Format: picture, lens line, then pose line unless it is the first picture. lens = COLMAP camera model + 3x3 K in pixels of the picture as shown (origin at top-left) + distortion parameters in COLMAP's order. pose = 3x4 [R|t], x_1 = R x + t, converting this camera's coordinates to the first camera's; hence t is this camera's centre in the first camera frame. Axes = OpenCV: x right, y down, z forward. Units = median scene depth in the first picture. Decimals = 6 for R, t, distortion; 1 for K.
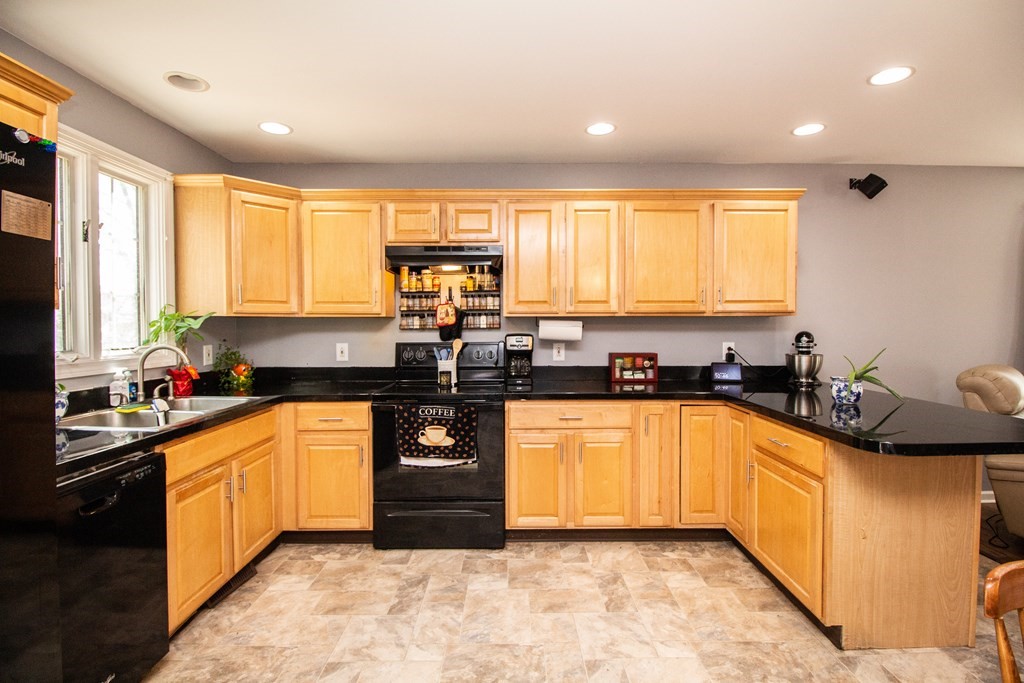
lens RADIAL K [[476.3, 0, 512.8], [0, 476.3, 337.7], [0, 0, 1]] dist [0.000285, -0.011897]
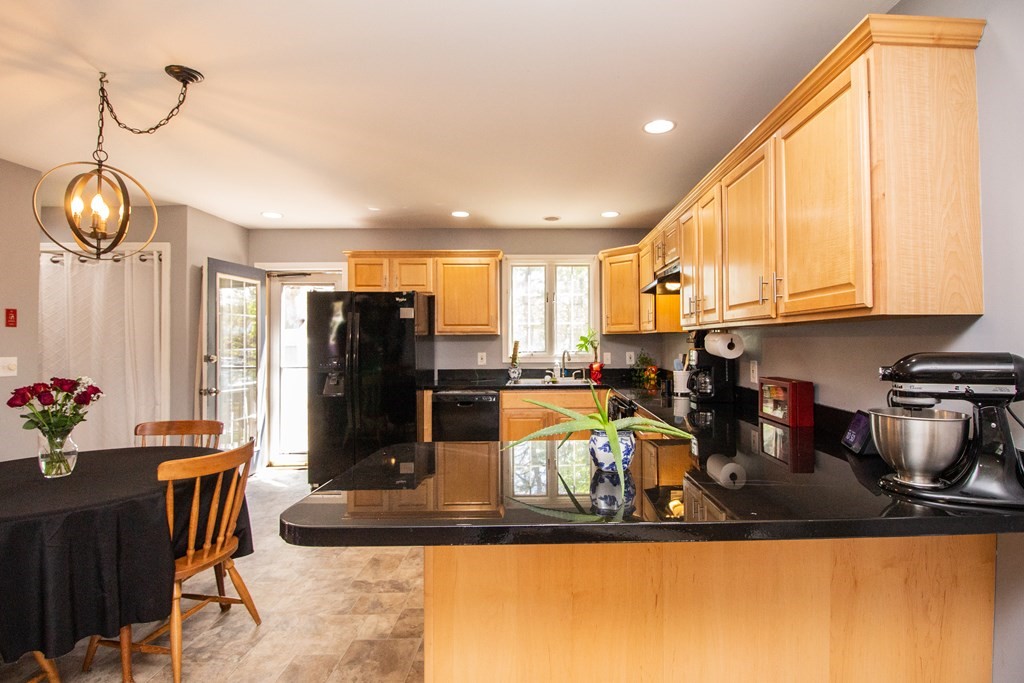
lens RADIAL K [[504.0, 0, 550.9], [0, 504.0, 332.9], [0, 0, 1]] dist [0.002114, -0.013788]
pose [[0.011939, -0.014297, -0.999827, 1.158318], [-0.019670, 0.999701, -0.014530, -0.020170], [0.999735, 0.019840, 0.011654, 0.783968]]
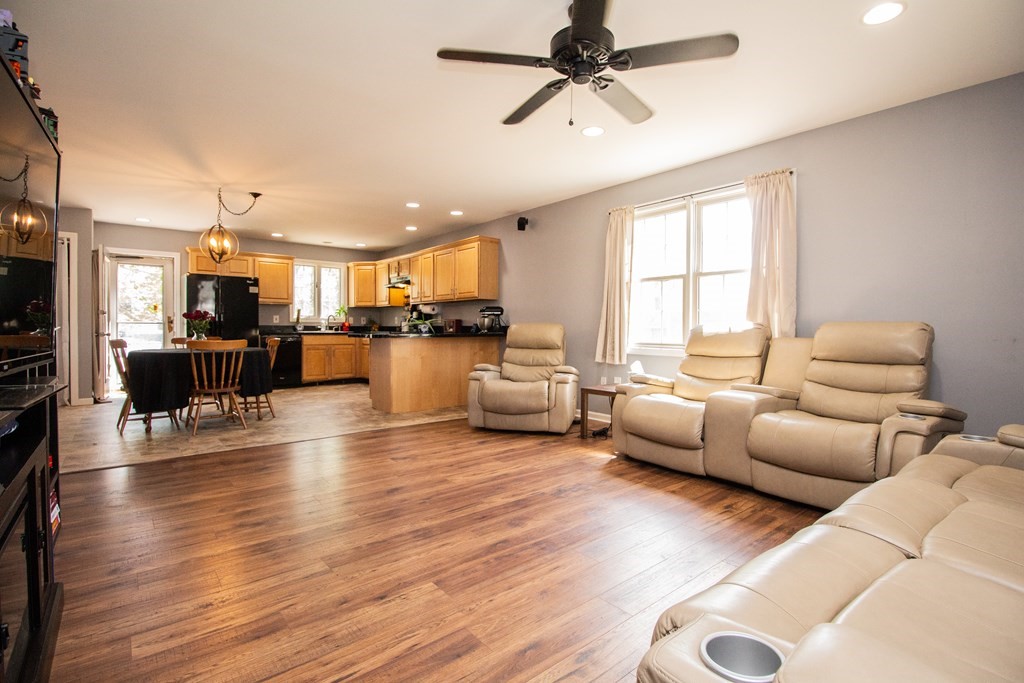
lens RADIAL K [[481.7, 0, 513.4], [0, 481.7, 336.3], [0, 0, 1]] dist [0.001639, -0.015571]
pose [[0.627043, 0.017409, -0.778790, 2.521921], [-0.026703, 0.999643, 0.000846, 0.117266], [0.778527, 0.020266, 0.627284, -0.169981]]
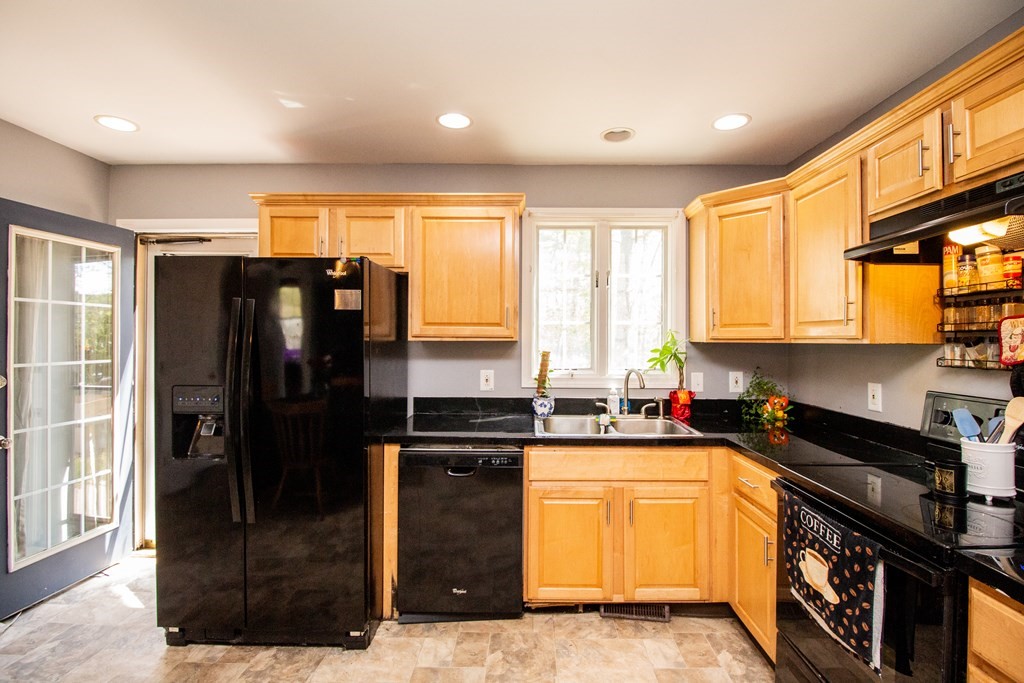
lens RADIAL K [[484.8, 0, 527.1], [0, 484.8, 335.8], [0, 0, 1]] dist [0.002214, -0.011769]
pose [[-0.011127, -0.005097, -0.999925, 0.367516], [-0.029066, 0.999566, -0.004771, -0.042990], [0.999516, 0.029010, -0.011270, 0.649913]]
